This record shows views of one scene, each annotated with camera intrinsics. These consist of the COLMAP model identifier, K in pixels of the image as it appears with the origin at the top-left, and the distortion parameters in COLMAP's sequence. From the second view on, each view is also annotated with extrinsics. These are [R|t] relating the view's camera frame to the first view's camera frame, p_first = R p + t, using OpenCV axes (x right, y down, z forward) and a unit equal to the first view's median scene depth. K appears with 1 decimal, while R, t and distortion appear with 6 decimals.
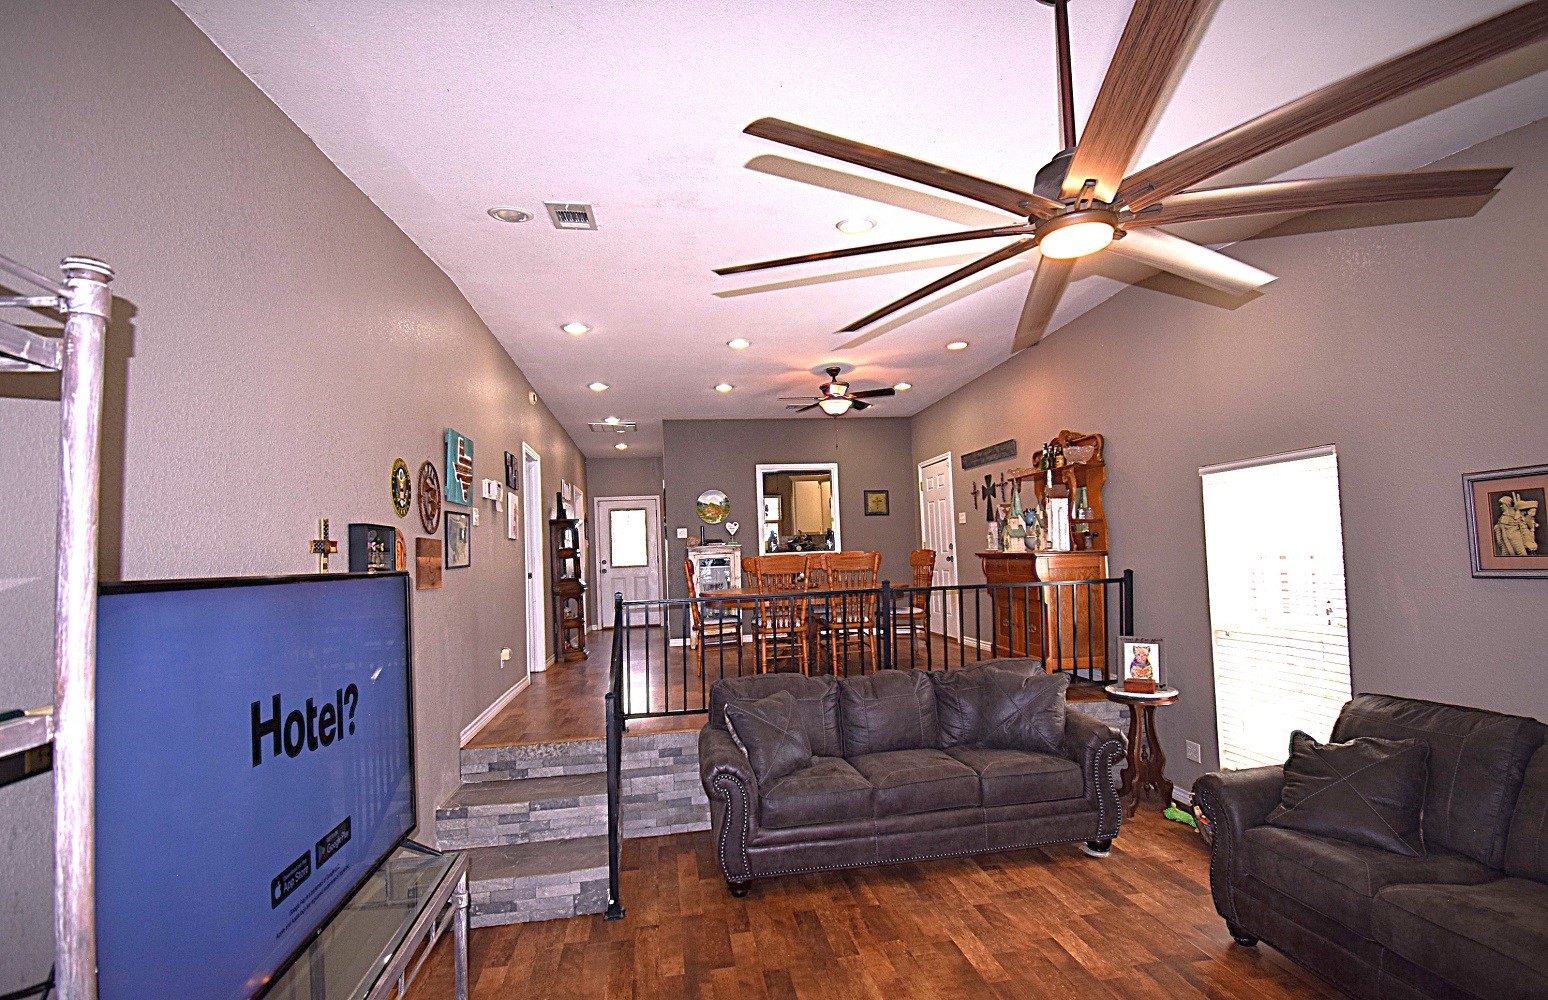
lens RADIAL K [[736.8, 0, 773.6], [0, 736.8, 516.3], [0, 0, 1]] dist [0.020325, -0.020796]
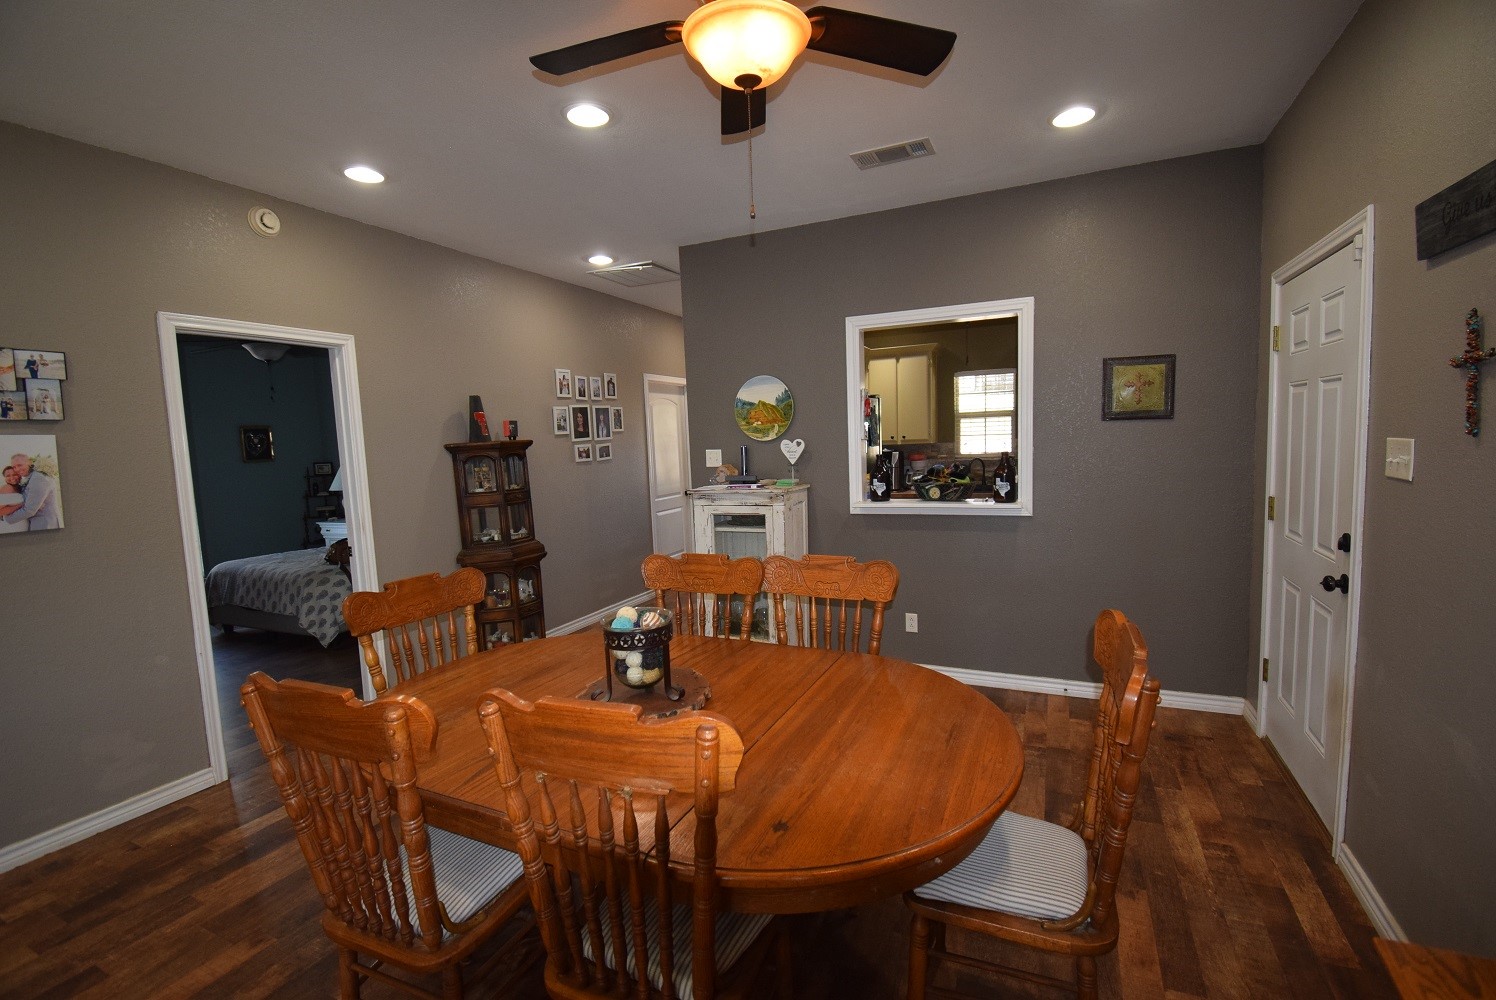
lens RADIAL K [[661.2, 0, 748.0], [0, 661.2, 500.0], [0, 0, 1]] dist [0.021788, -0.027933]
pose [[0.840773, 0.057432, -0.538333, 0.343694], [0.036693, 0.986026, 0.162502, -0.053120], [0.540143, -0.156380, 0.826917, 1.245064]]
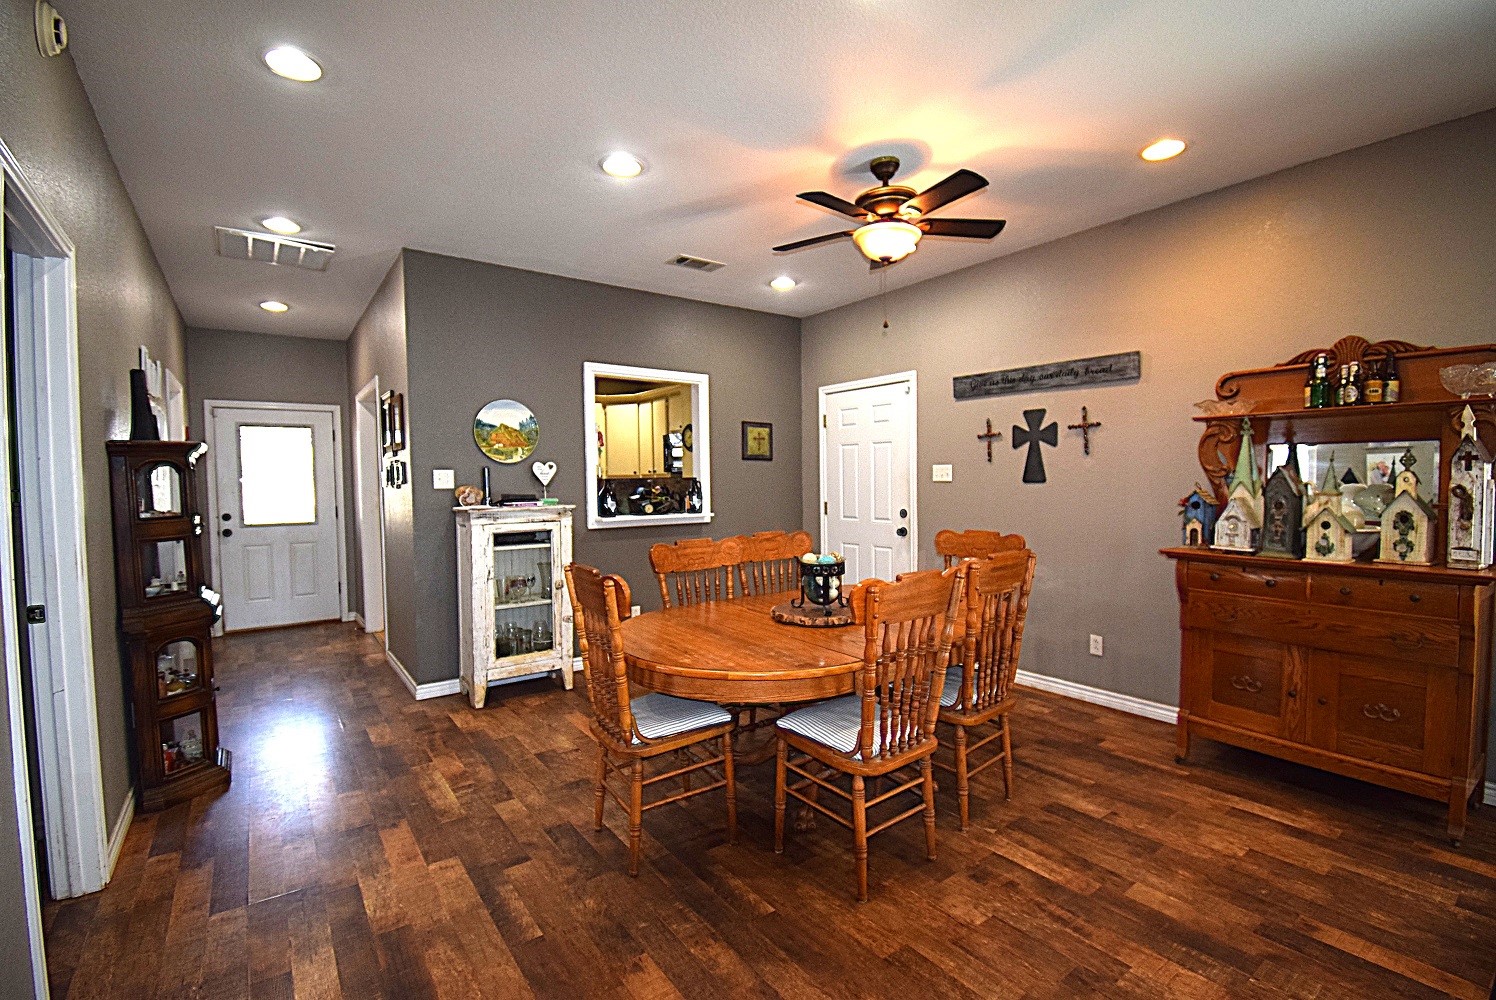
lens RADIAL K [[661.2, 0, 748.0], [0, 661.2, 500.0], [0, 0, 1]] dist [0.021788, -0.027933]
pose [[0.882996, 0.014294, 0.469163, -0.319049], [-0.048842, 0.996908, 0.061552, -0.003042], [-0.466833, -0.077265, 0.880964, 1.018851]]
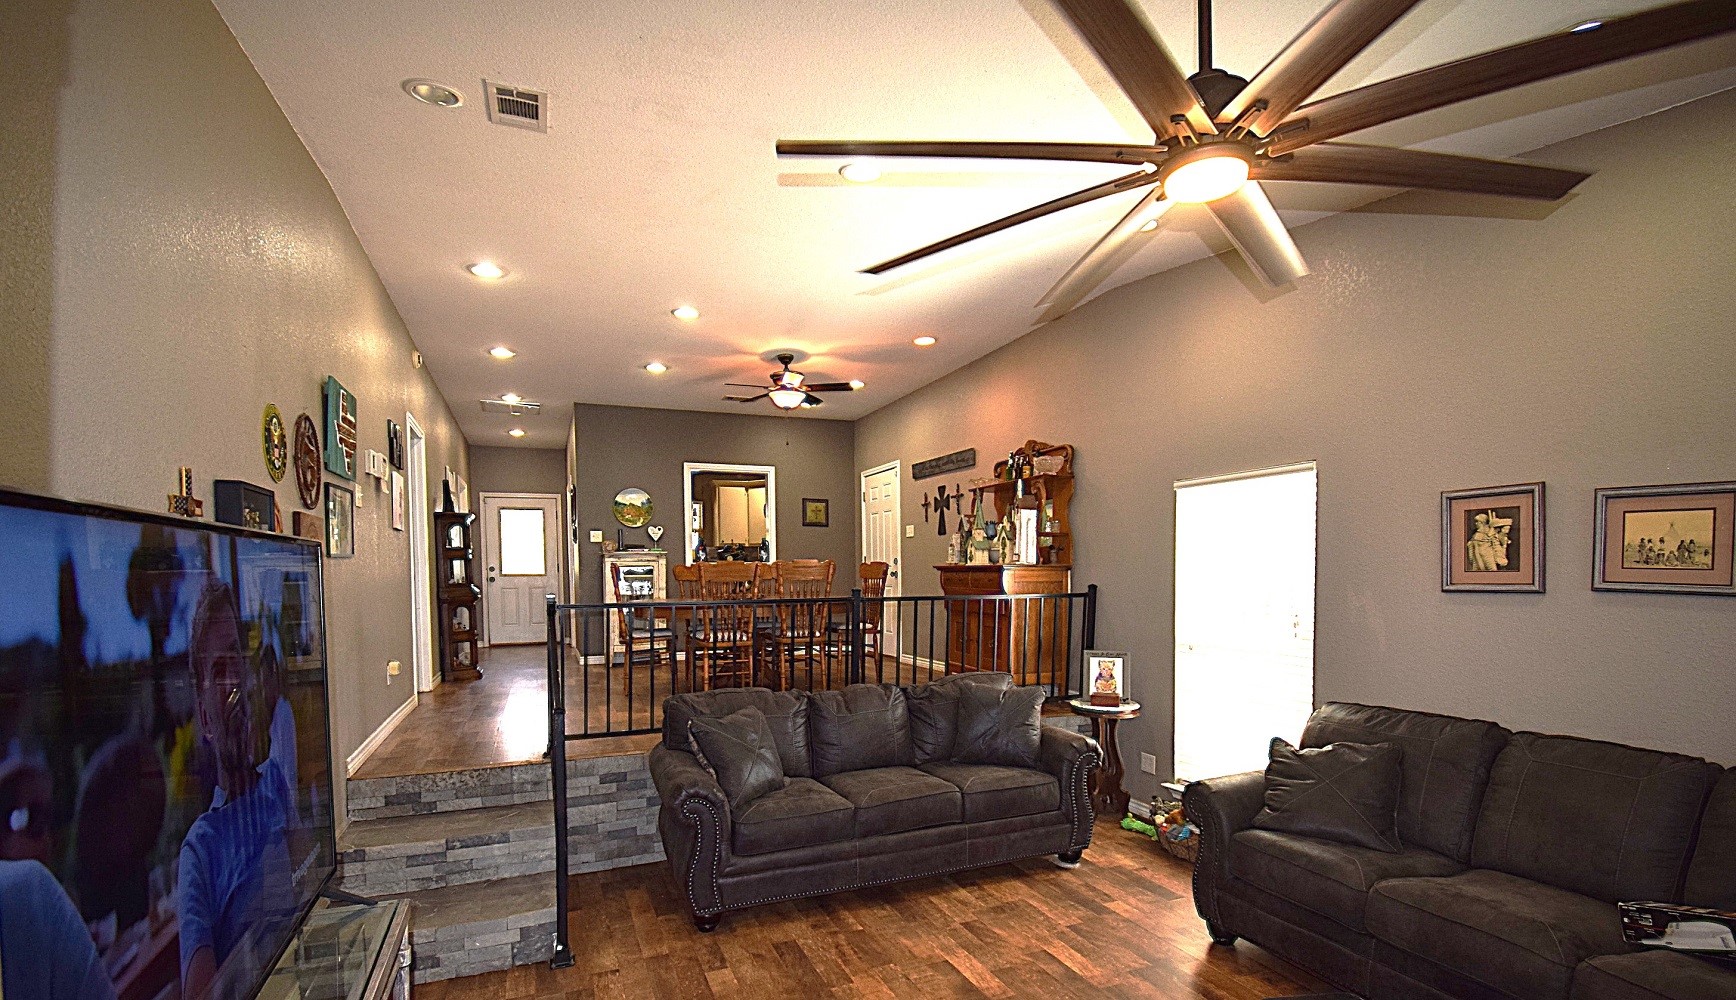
lens RADIAL K [[786.5, 0, 840.5], [0, 786.5, 592.9], [0, 0, 1]] dist [0.013800, -0.000787]
pose [[0.976395, 0.024861, 0.214559, -0.083122], [-0.040650, 0.996754, 0.069491, 0.027070], [-0.212134, -0.076573, 0.974236, 0.055348]]
